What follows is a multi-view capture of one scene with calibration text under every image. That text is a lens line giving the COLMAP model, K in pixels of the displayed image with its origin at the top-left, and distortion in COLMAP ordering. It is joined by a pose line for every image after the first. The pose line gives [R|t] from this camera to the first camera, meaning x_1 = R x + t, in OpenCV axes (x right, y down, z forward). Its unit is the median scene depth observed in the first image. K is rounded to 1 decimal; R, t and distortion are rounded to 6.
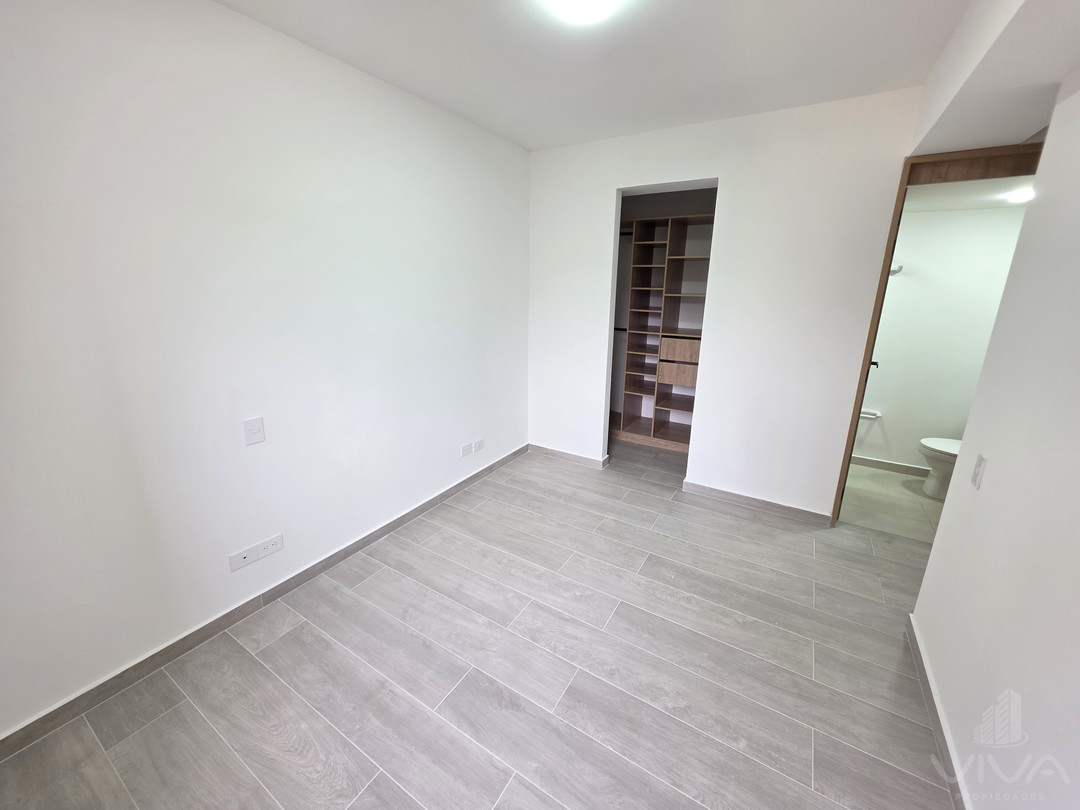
lens RADIAL K [[431.7, 0, 536.8], [0, 431.7, 395.0], [0, 0, 1]] dist [0.002376, 0.000112]
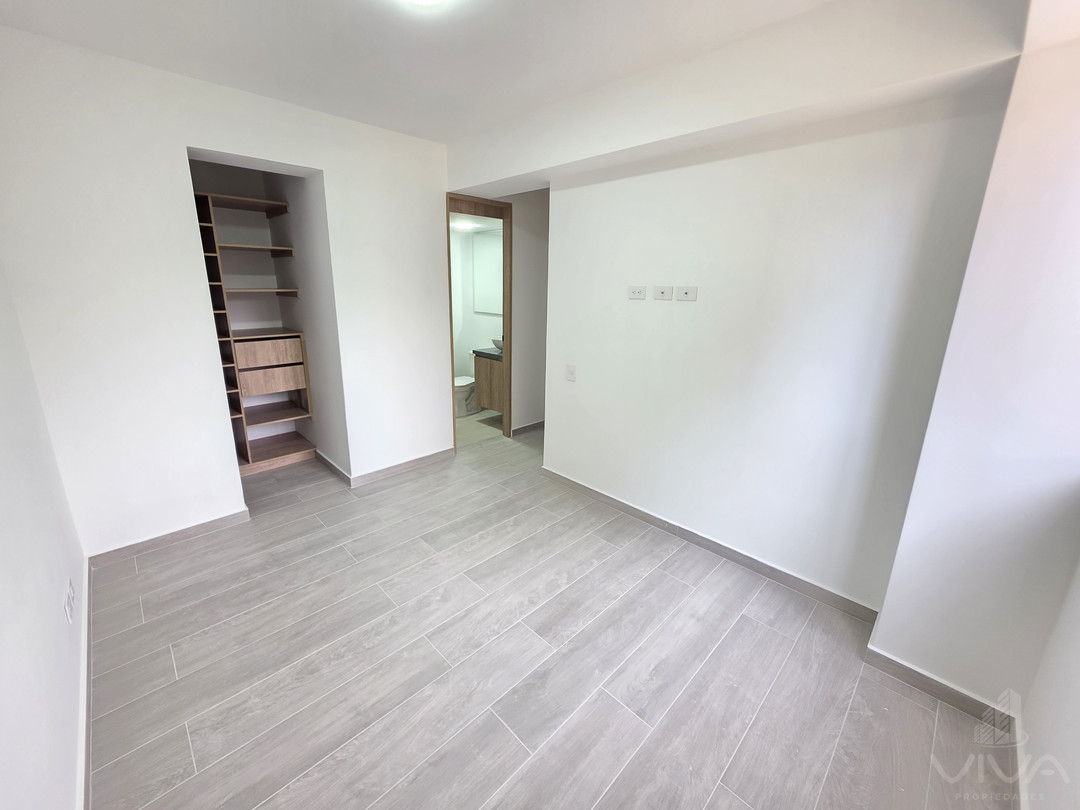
lens RADIAL K [[431.7, 0, 526.1], [0, 431.7, 395.5], [0, 0, 1]] dist [0.002376, 0.000112]
pose [[0.242857, -0.257055, 0.935384, -0.679177], [0.240365, 0.950128, 0.198700, -0.125475], [-0.939811, 0.176578, 0.292532, 0.466850]]
